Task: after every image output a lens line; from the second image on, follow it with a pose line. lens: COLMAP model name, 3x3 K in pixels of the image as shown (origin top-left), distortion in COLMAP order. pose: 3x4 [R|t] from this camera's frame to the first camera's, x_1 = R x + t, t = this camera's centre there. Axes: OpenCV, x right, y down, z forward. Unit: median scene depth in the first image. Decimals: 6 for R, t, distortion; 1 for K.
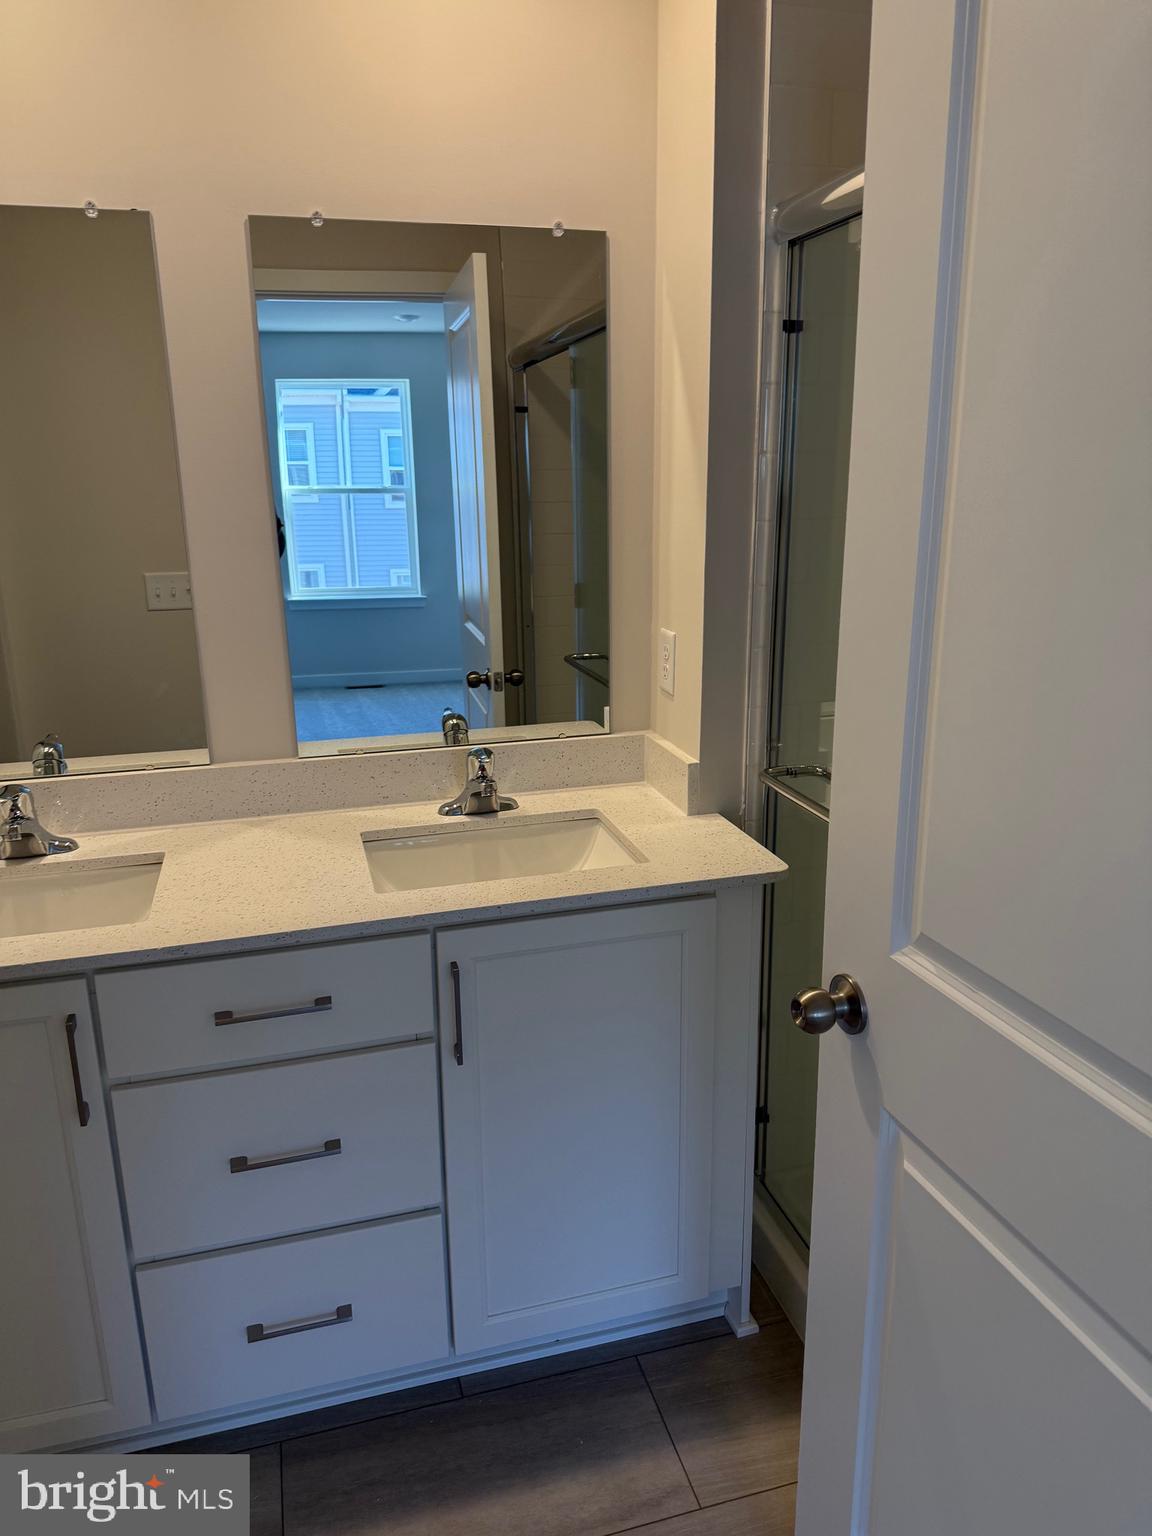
lens RADIAL K [[1053.0, 0, 576.0], [0, 1053.0, 768.0], [0, 0, 1]] dist [0.053141, -0.084558]
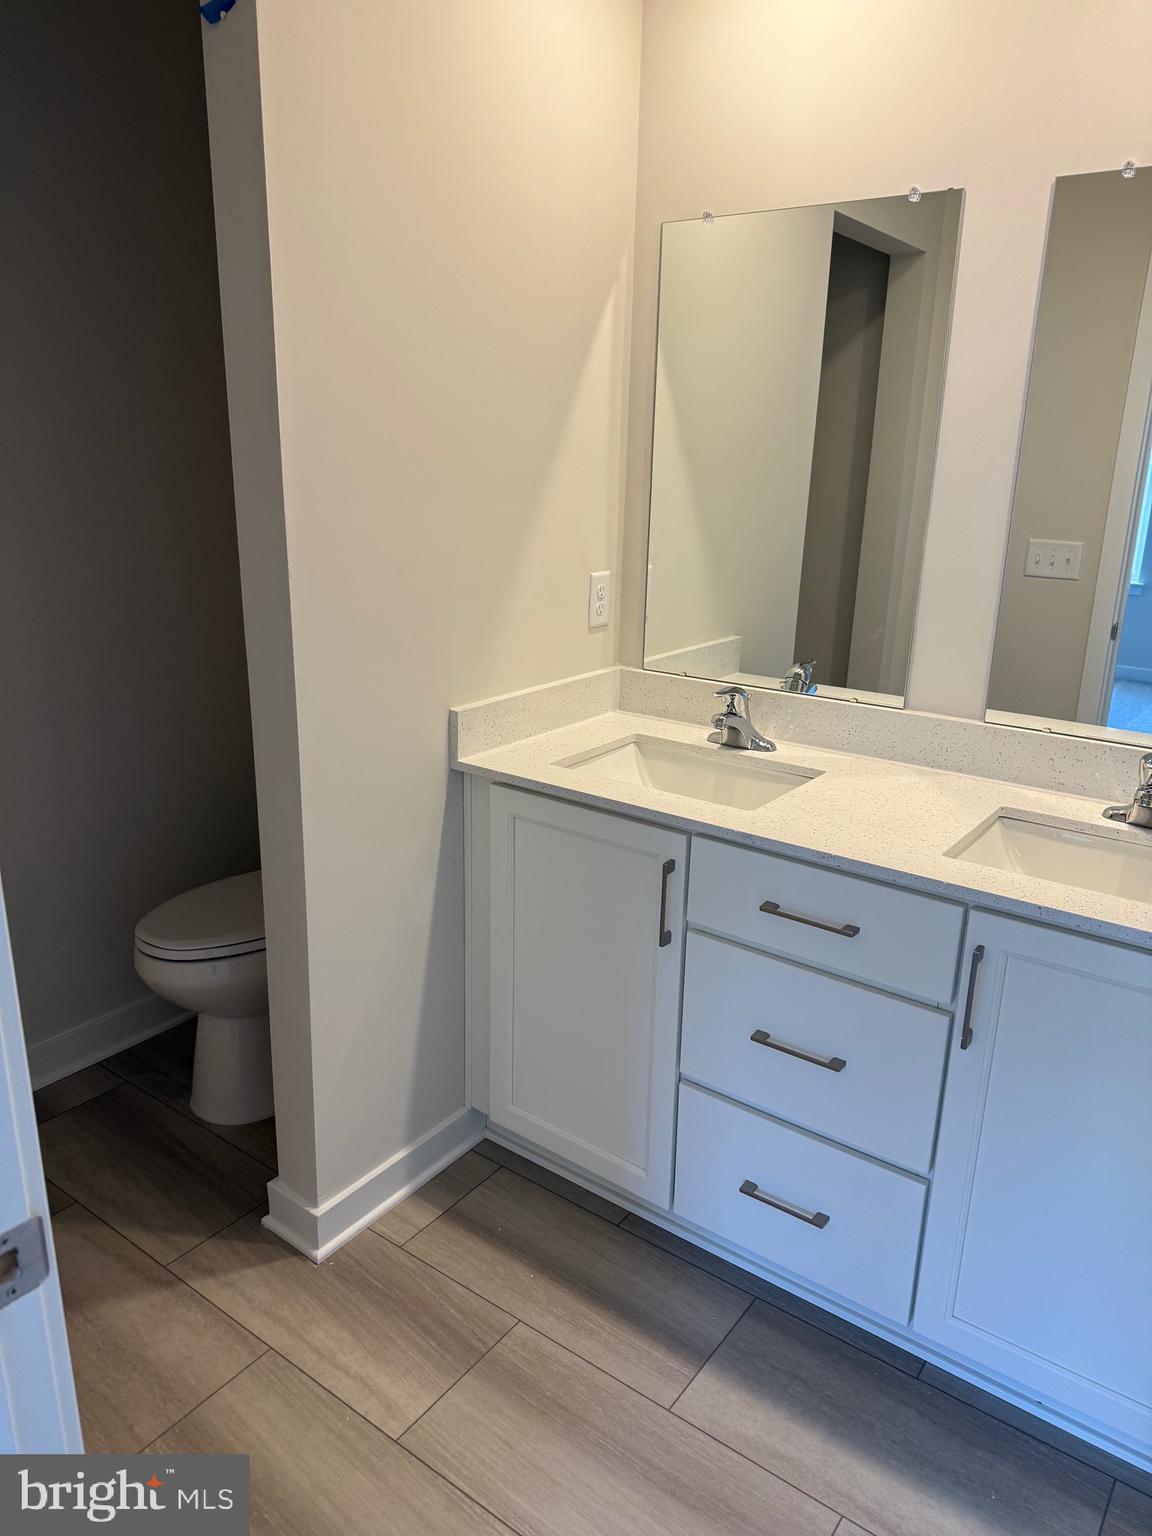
lens RADIAL K [[1053.0, 0, 576.0], [0, 1053.0, 768.0], [0, 0, 1]] dist [0.053141, -0.084558]
pose [[0.600002, 0.250255, -0.759849, 0.312683], [-0.231643, 0.963471, 0.134405, -0.014602], [0.765728, 0.095370, 0.636054, 0.074404]]
